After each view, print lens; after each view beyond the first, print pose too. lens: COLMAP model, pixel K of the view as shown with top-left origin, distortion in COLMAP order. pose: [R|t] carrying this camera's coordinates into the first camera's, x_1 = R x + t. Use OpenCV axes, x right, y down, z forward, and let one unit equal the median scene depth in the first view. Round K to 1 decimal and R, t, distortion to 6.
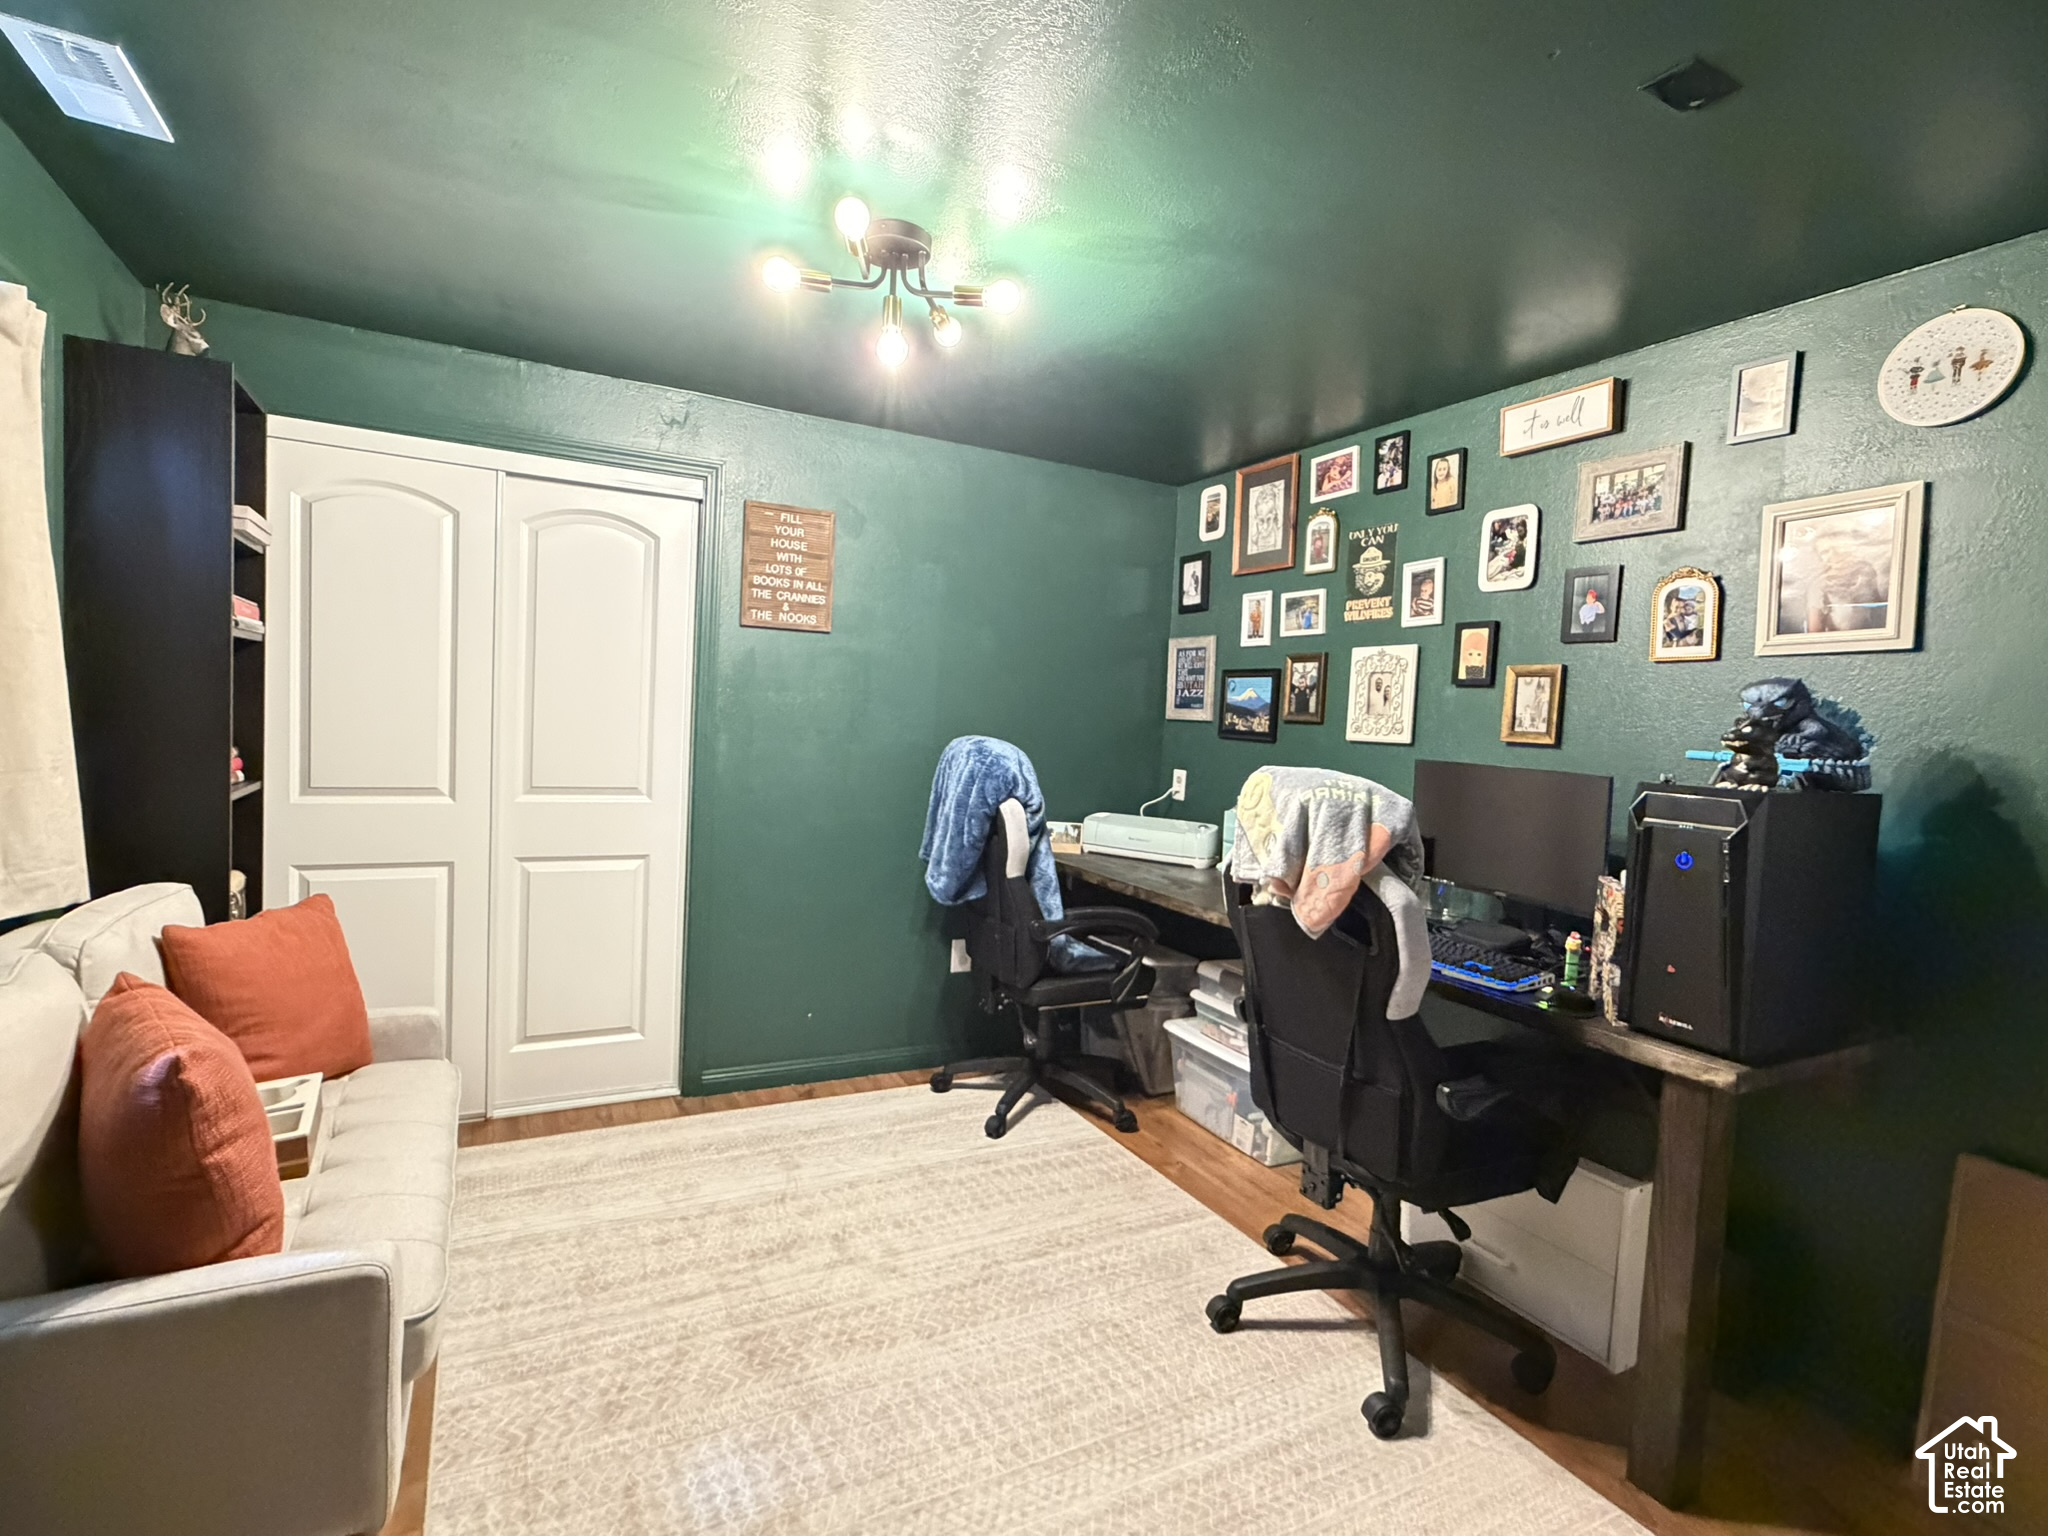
lens RADIAL K [[975.5, 0, 1024.7], [0, 975.5, 765.8], [0, 0, 1]] dist [-0.000133, -0.000071]
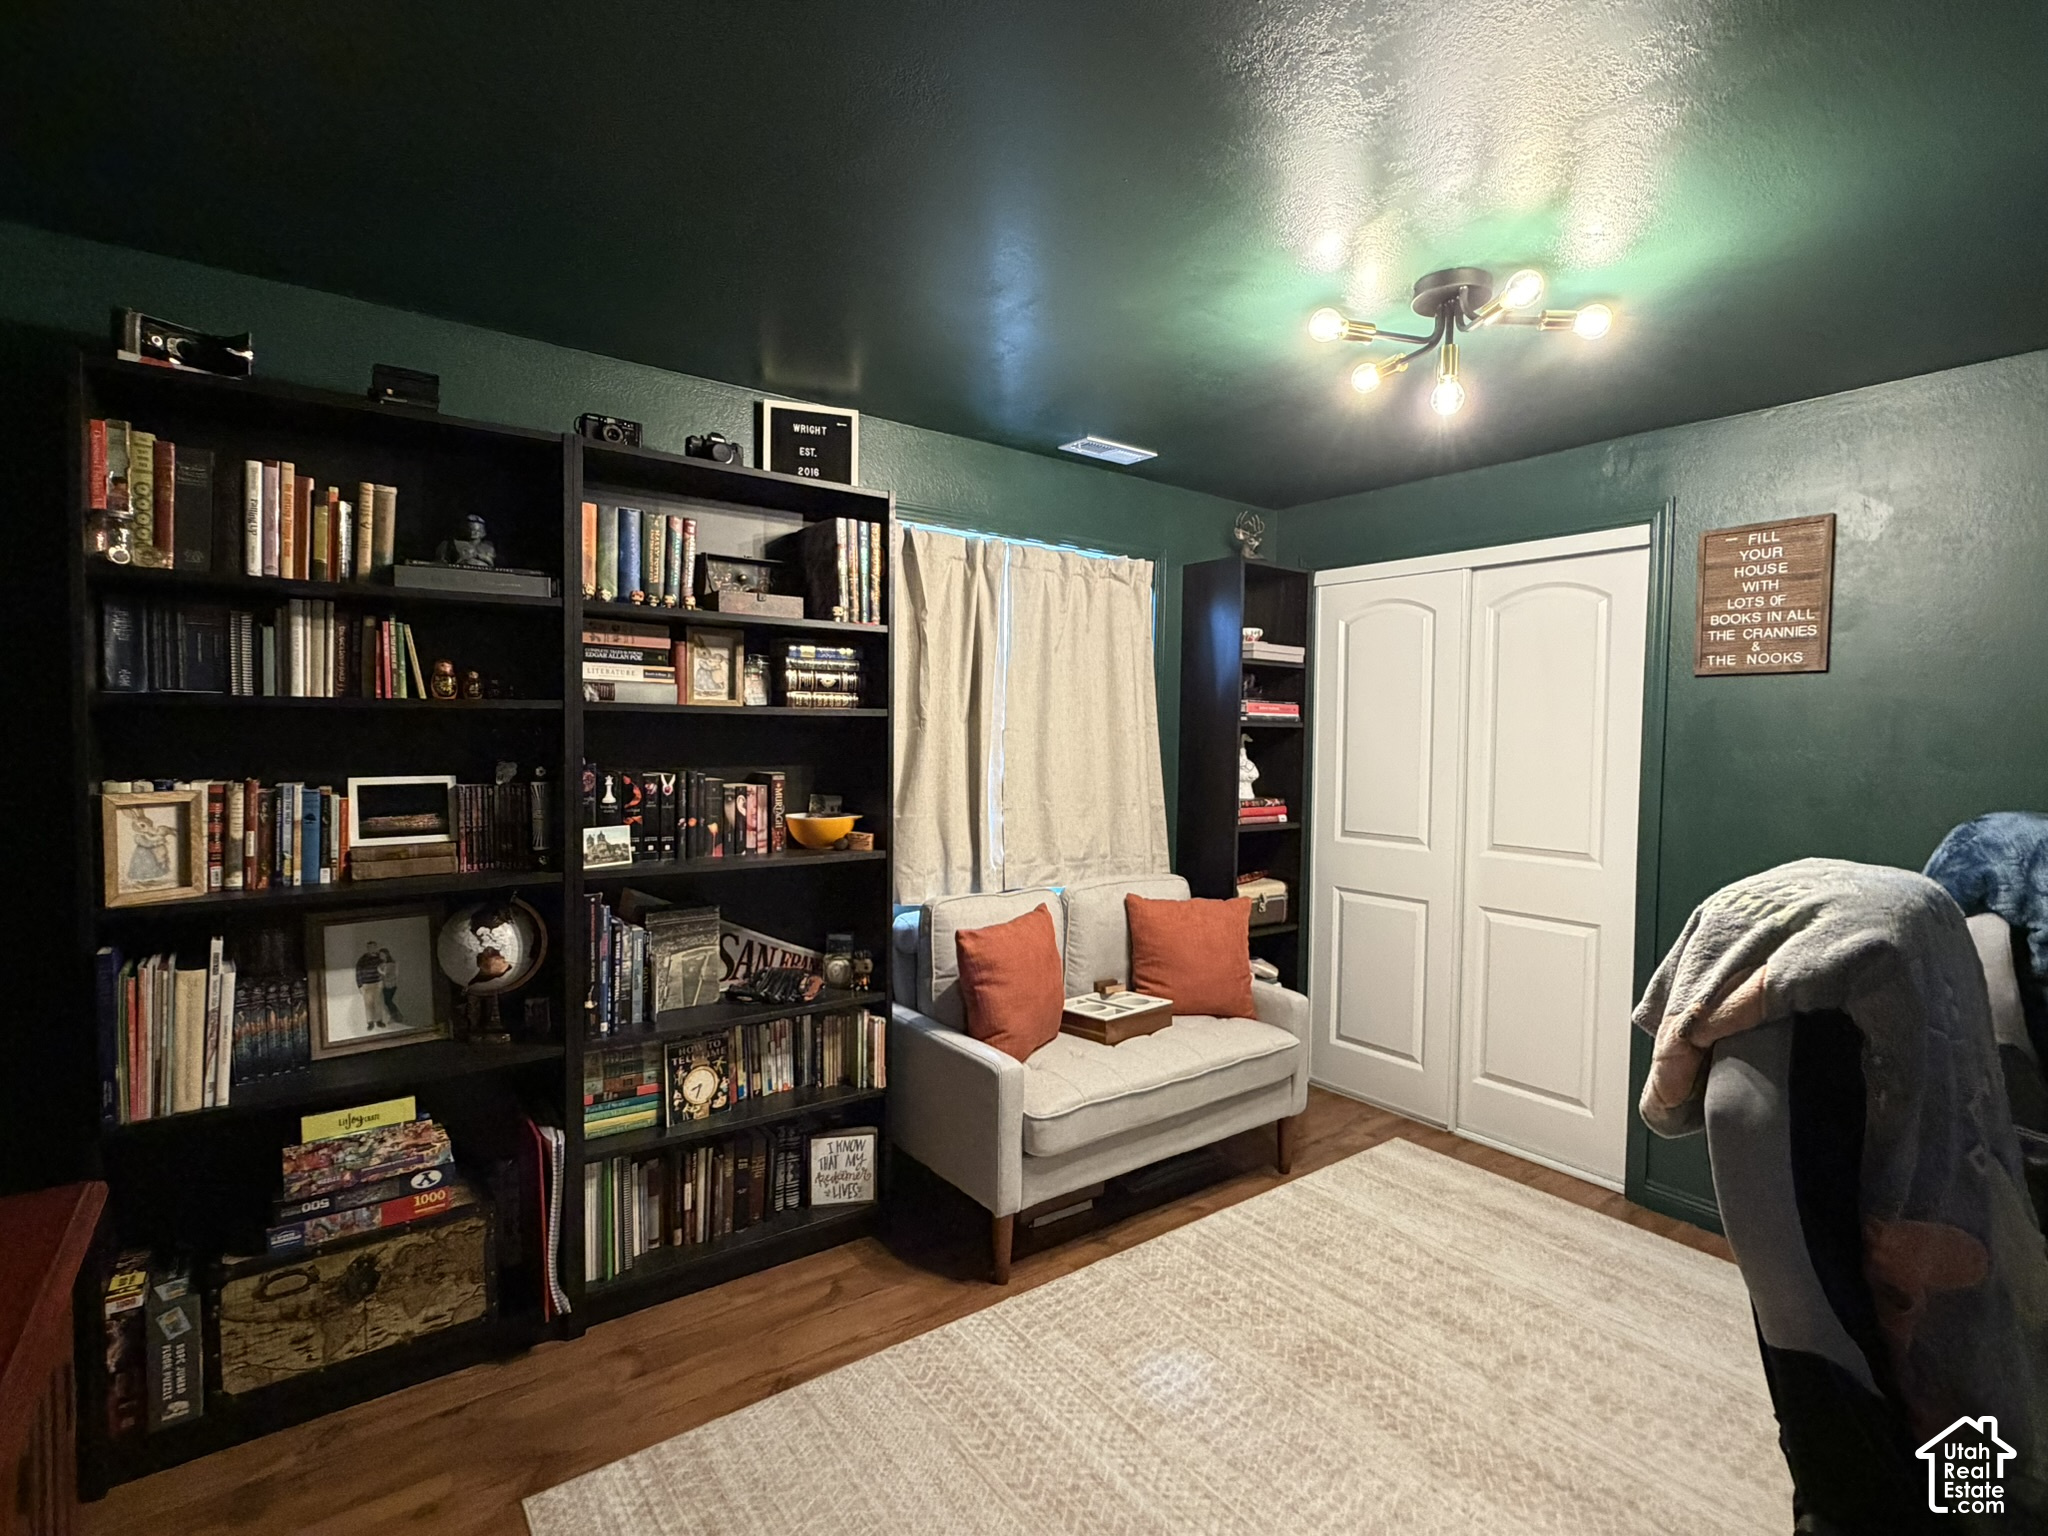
lens RADIAL K [[975.5, 0, 1028.7], [0, 975.5, 765.2], [0, 0, 1]] dist [-0.000133, -0.000071]
pose [[0.166300, -0.015589, -0.985952, 0.492482], [-0.058657, 0.997948, -0.025672, -0.008244], [0.984329, 0.062103, 0.165045, 0.295698]]
